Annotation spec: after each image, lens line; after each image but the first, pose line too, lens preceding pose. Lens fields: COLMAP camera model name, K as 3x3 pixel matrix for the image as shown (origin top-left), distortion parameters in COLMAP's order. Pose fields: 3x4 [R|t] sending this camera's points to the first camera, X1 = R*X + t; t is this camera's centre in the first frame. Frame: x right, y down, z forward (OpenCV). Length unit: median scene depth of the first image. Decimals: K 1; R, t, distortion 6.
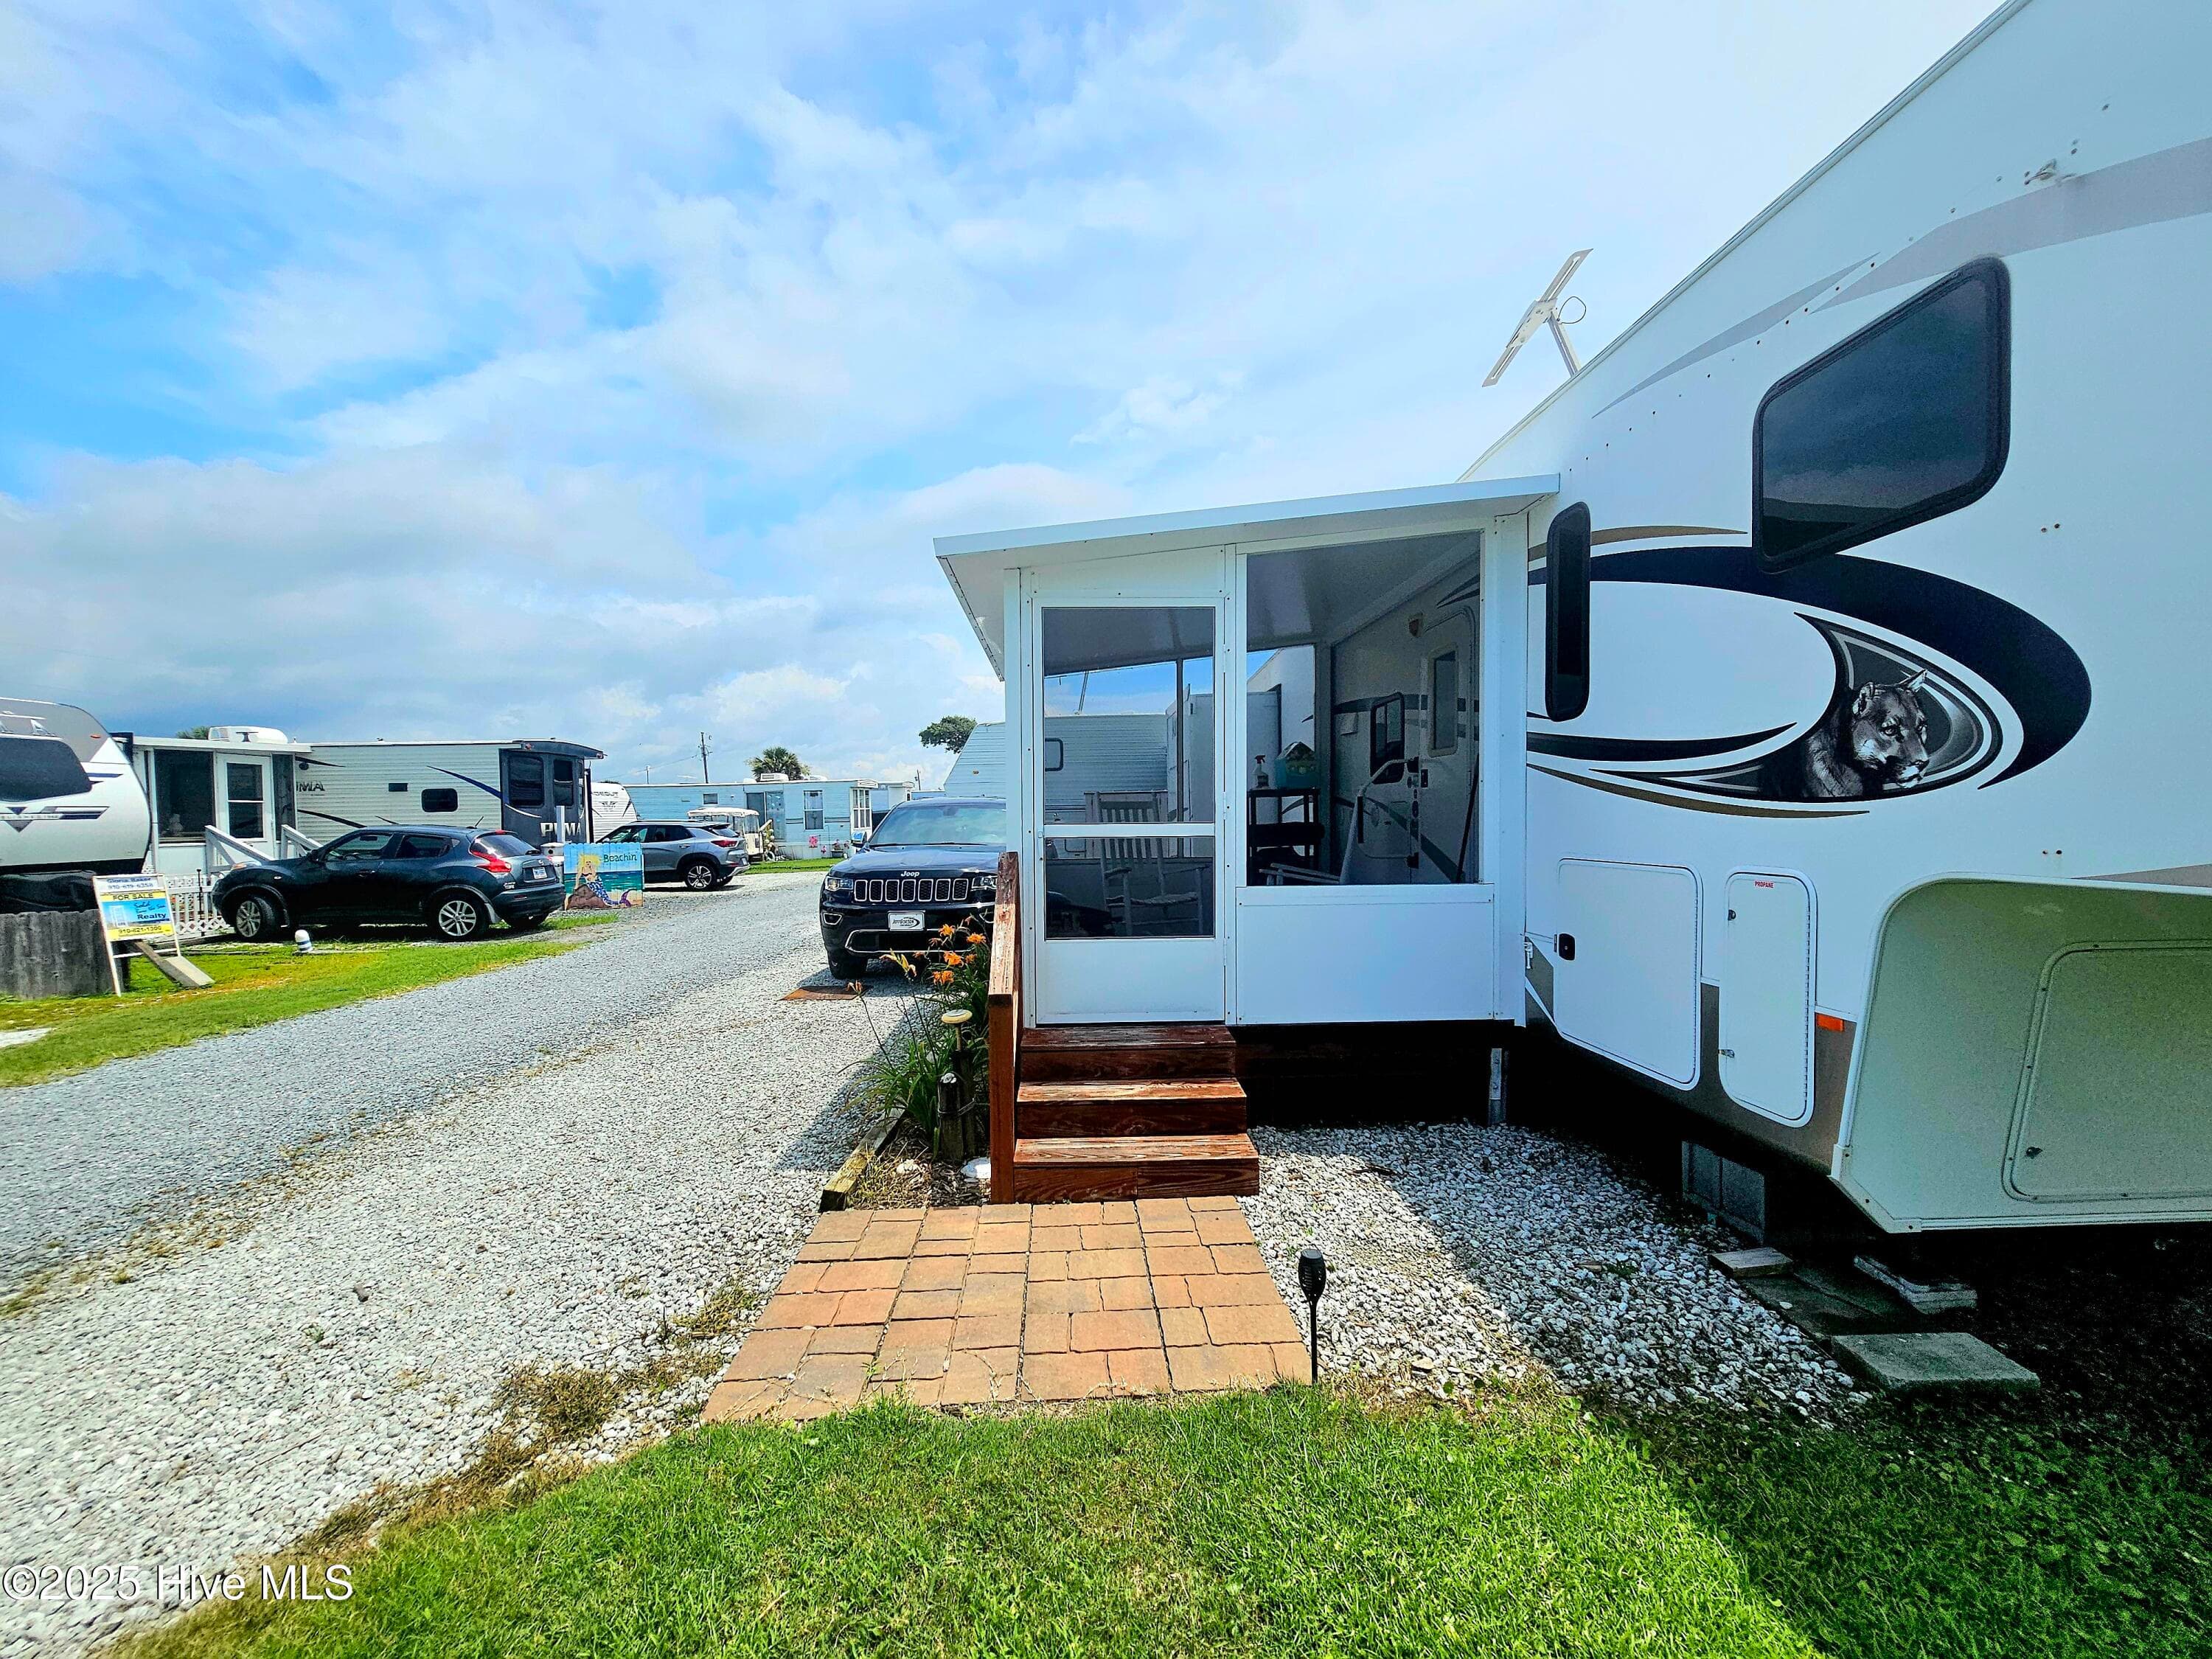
lens RADIAL K [[913.7, 0, 1112.2], [0, 913.7, 846.8], [0, 0, 1]] dist [0.001302, 0.000186]
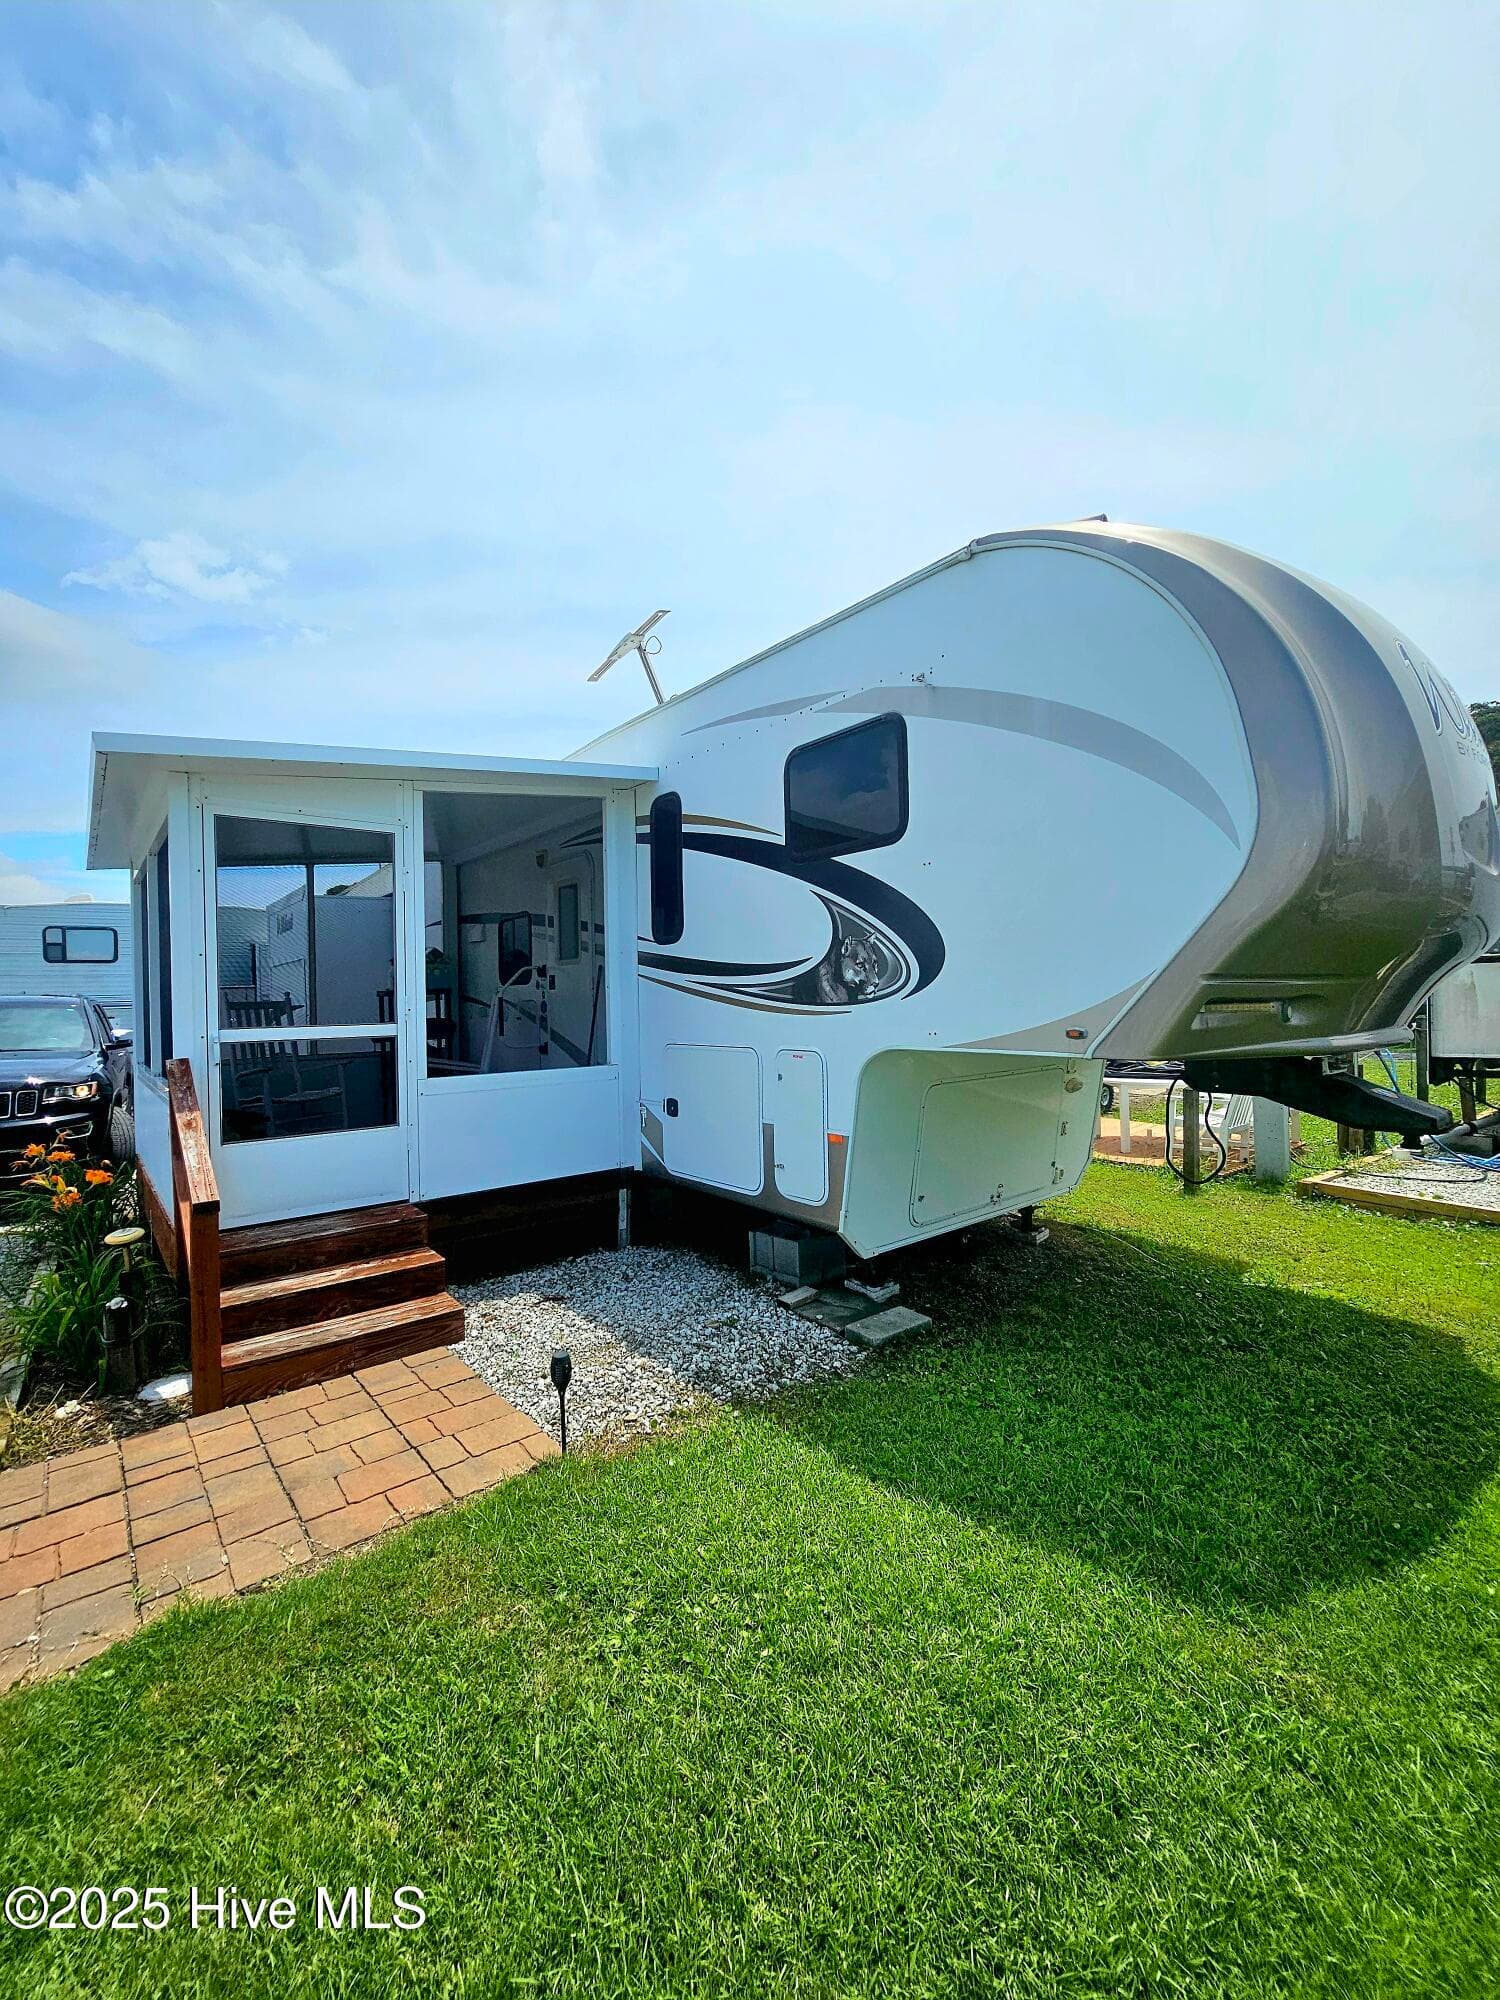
lens RADIAL K [[826.1, 0, 744.6], [0, 826.1, 1016.2], [0, 0, 1]] dist [0.001302, 0.000186]
pose [[0.802858, -0.018654, 0.595878, -0.176765], [0.030929, 0.999468, -0.010384, -0.014397], [-0.595367, 0.026766, 0.803008, -0.083403]]
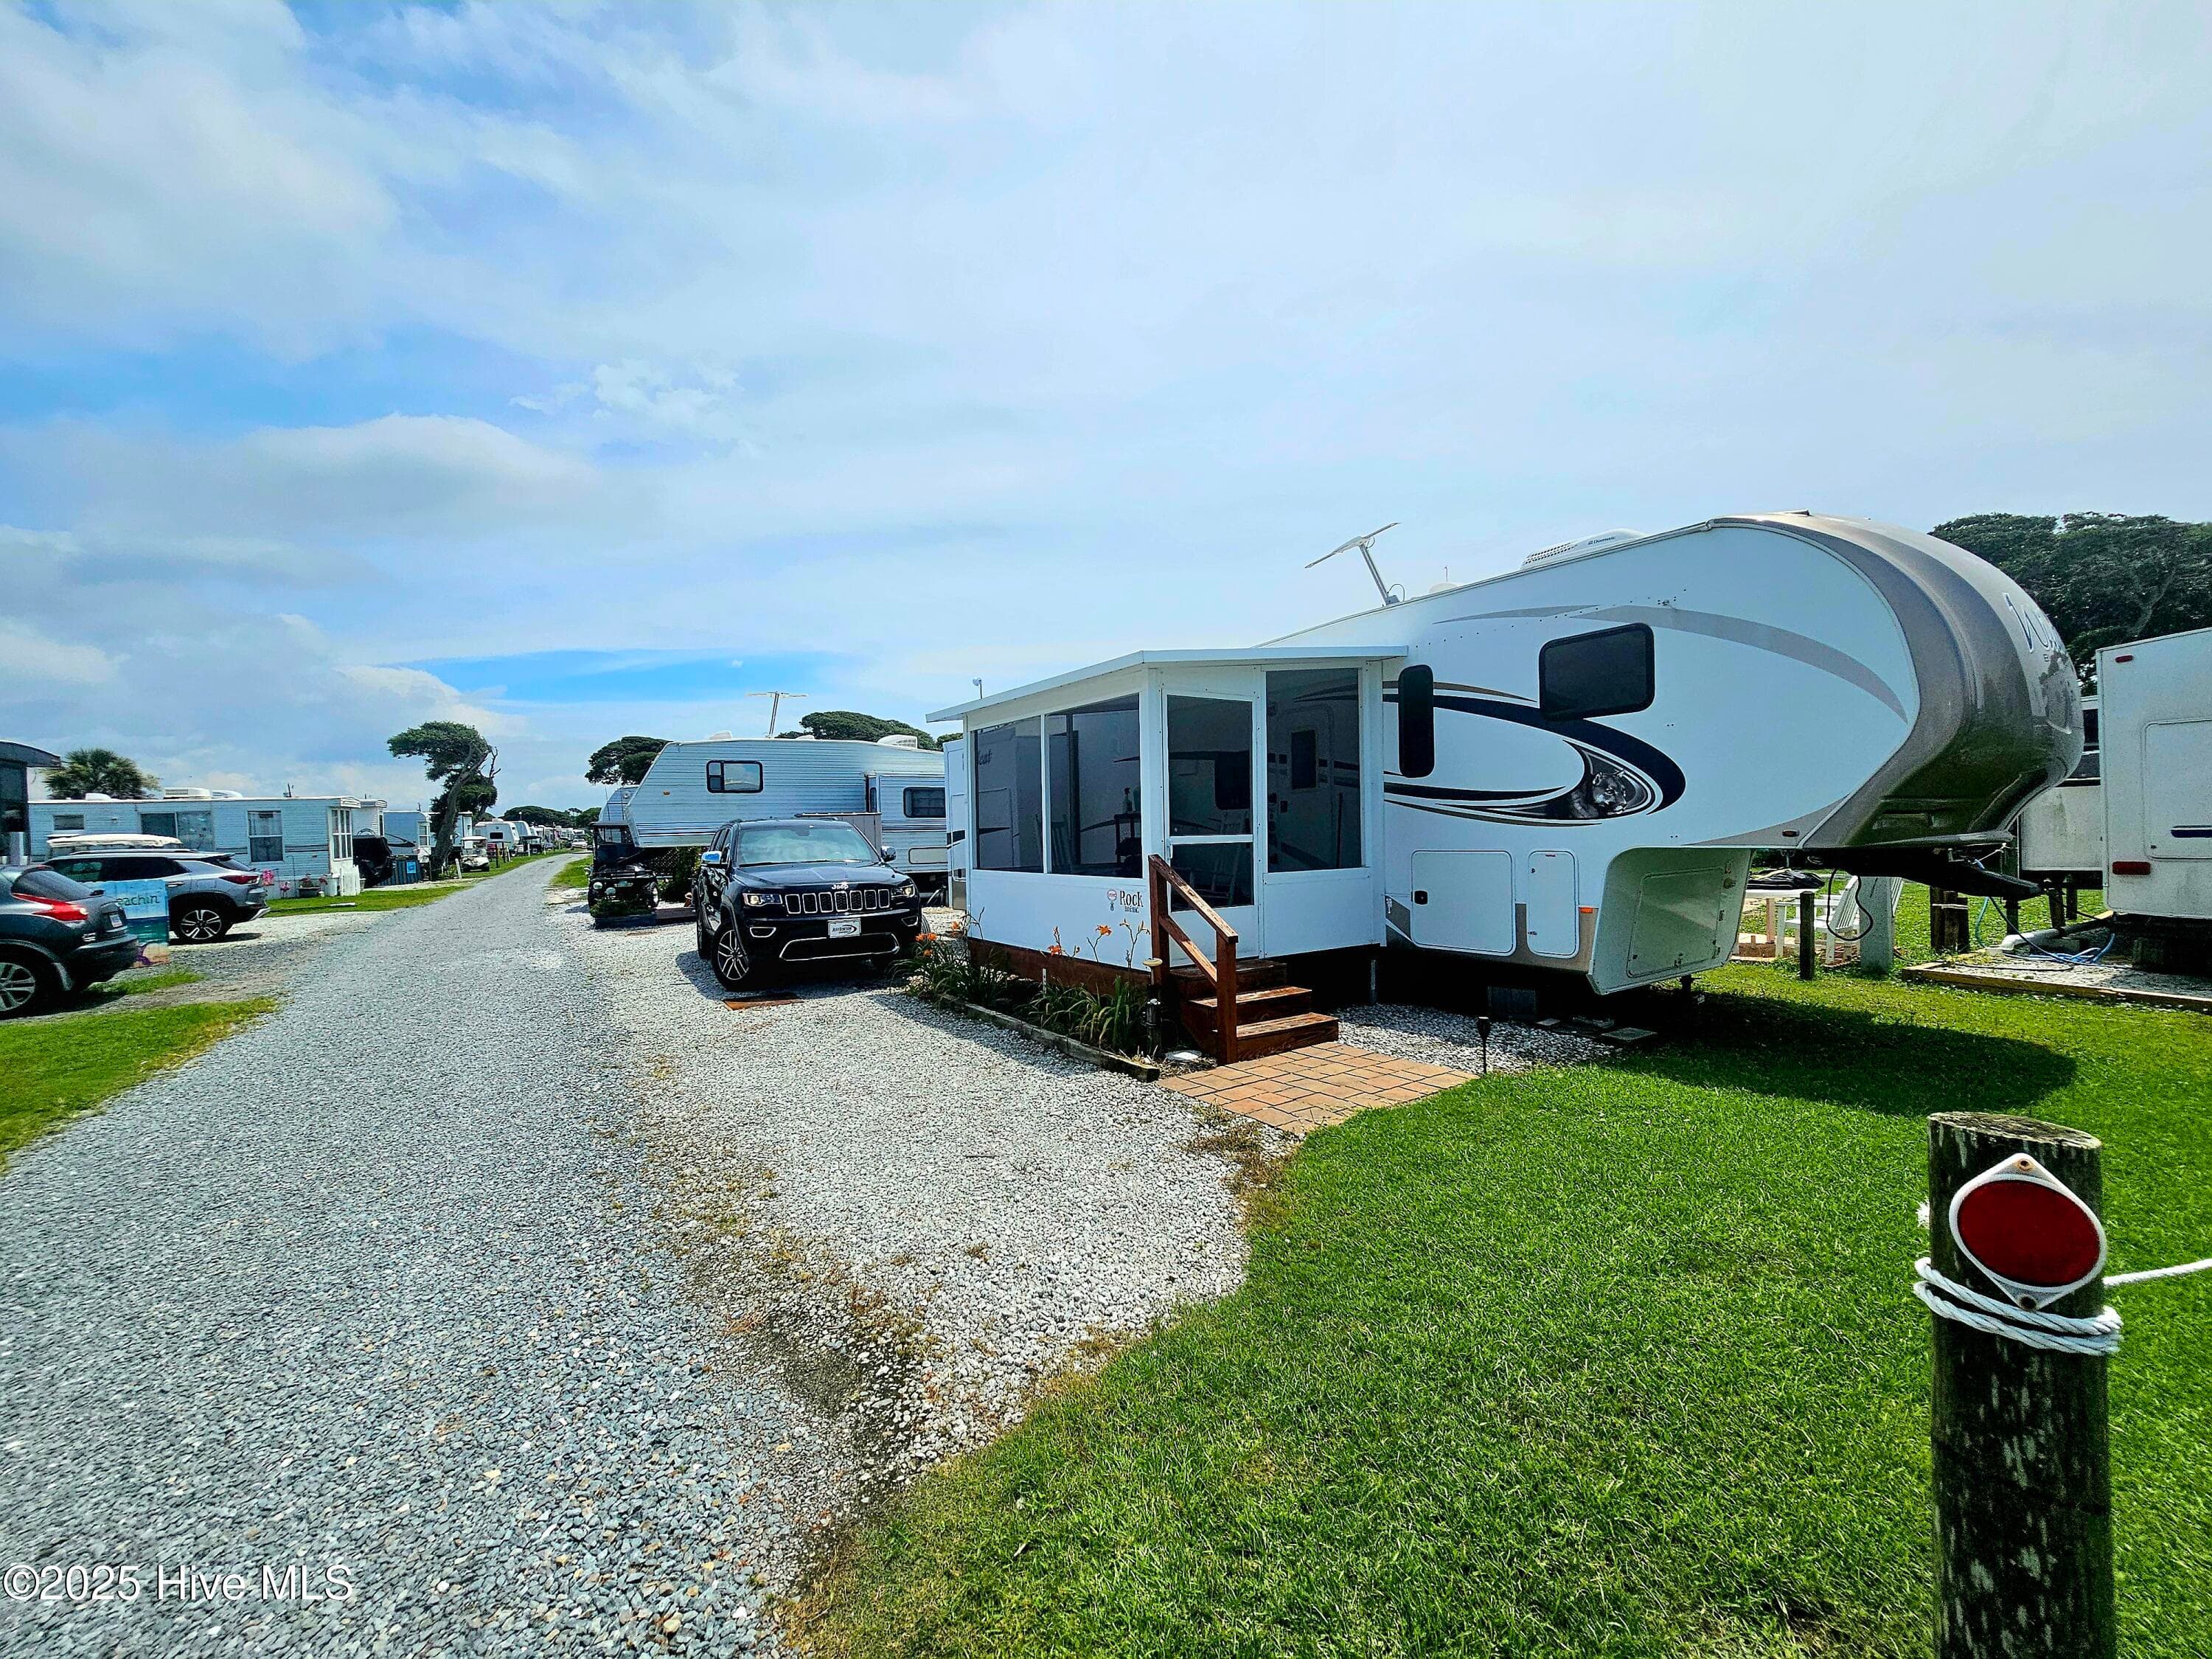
lens RADIAL K [[913.7, 0, 1116.3], [0, 913.7, 848.4], [0, 0, 1]] dist [0.001302, 0.000186]
pose [[0.849917, -0.018644, 0.526586, -1.147848], [0.030249, 0.999452, -0.013436, 0.016684], [-0.526047, 0.027348, 0.850016, -0.305949]]
